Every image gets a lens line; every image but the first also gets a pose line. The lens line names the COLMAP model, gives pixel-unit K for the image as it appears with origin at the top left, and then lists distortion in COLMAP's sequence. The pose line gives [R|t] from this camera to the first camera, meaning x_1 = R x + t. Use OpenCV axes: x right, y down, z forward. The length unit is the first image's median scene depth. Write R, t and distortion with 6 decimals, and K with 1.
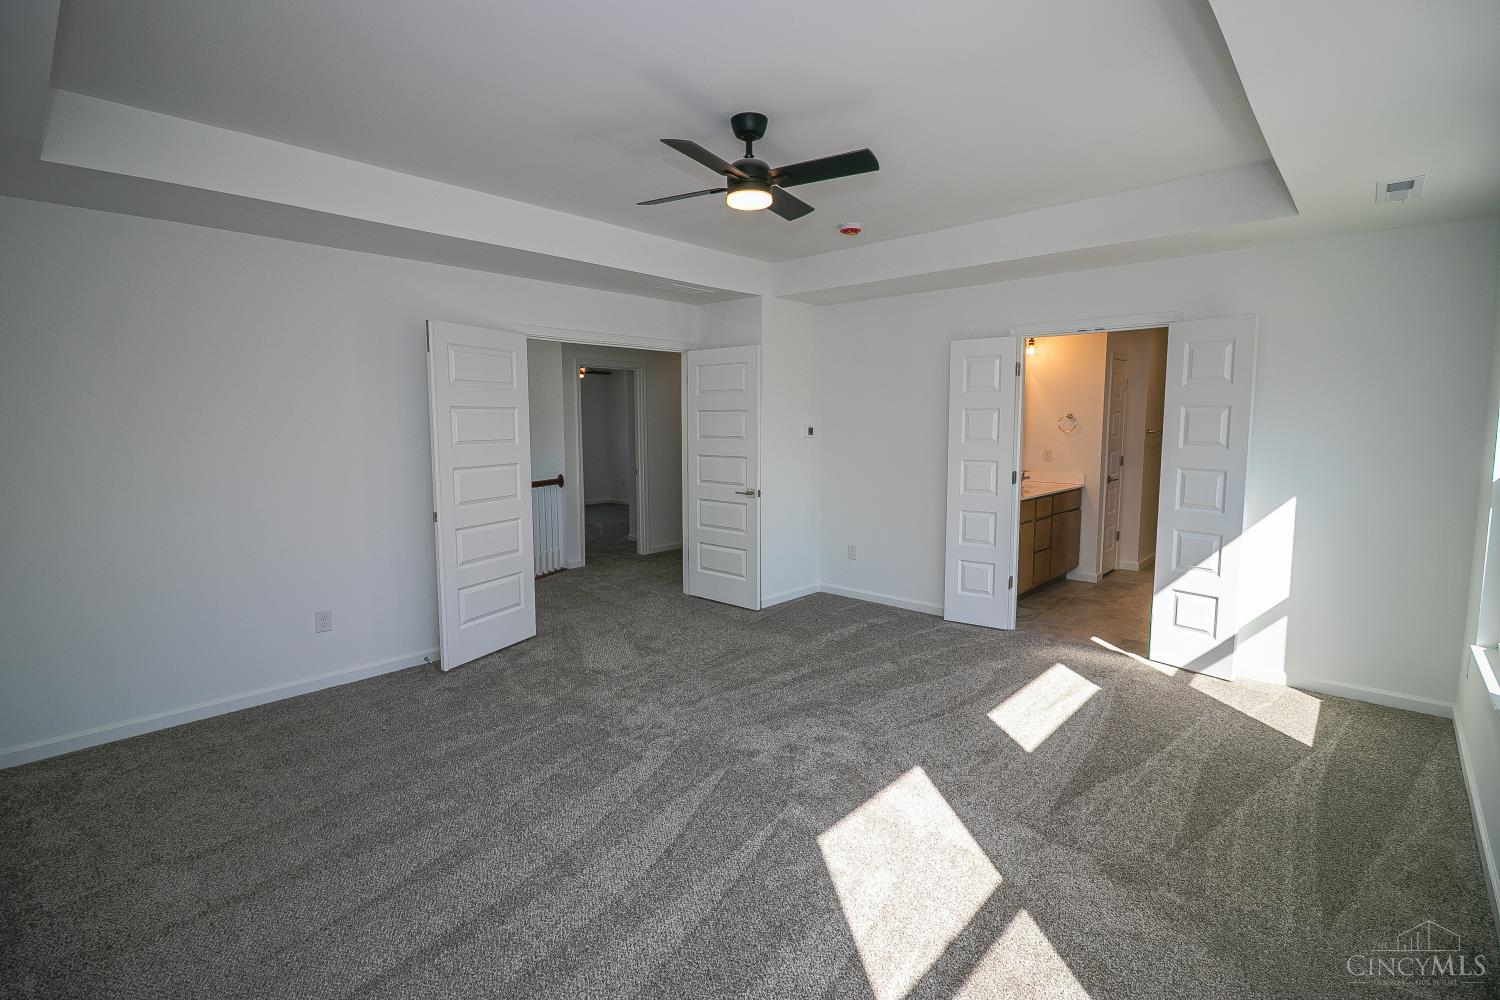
lens RADIAL K [[691.0, 0, 745.3], [0, 691.0, 487.5], [0, 0, 1]] dist [0.001967, -0.013899]
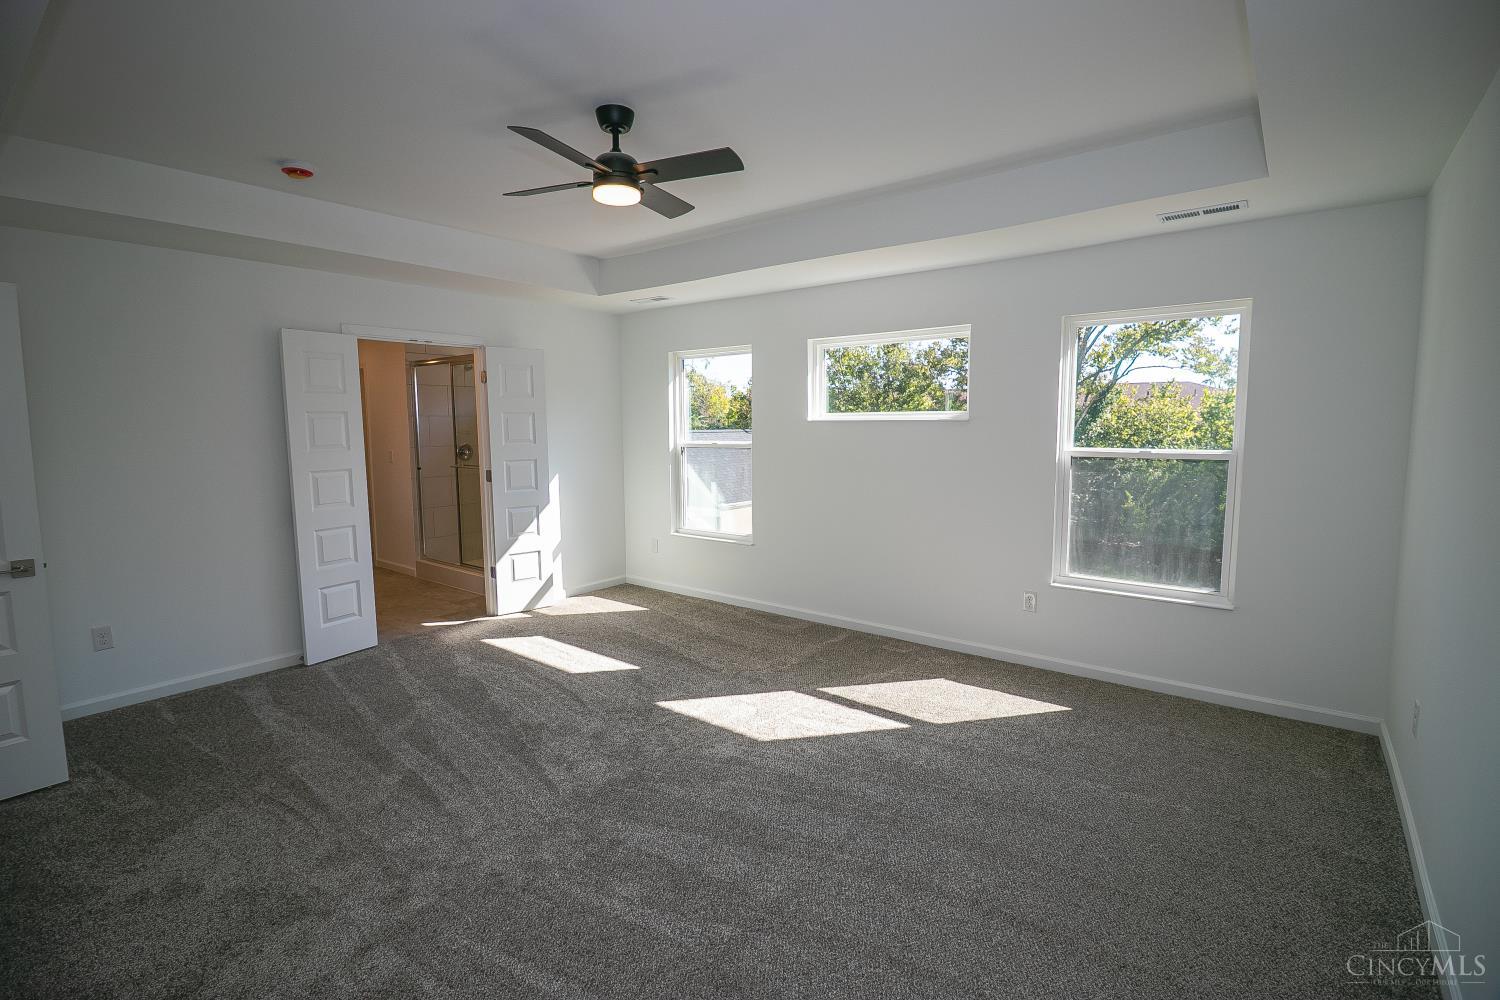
lens RADIAL K [[691.0, 0, 745.3], [0, 691.0, 487.5], [0, 0, 1]] dist [0.001967, -0.013899]
pose [[-0.082549, -0.091980, 0.992333, -0.723308], [0.101379, 0.989791, 0.100178, -0.064478], [-0.991417, 0.108872, -0.072382, 0.672922]]
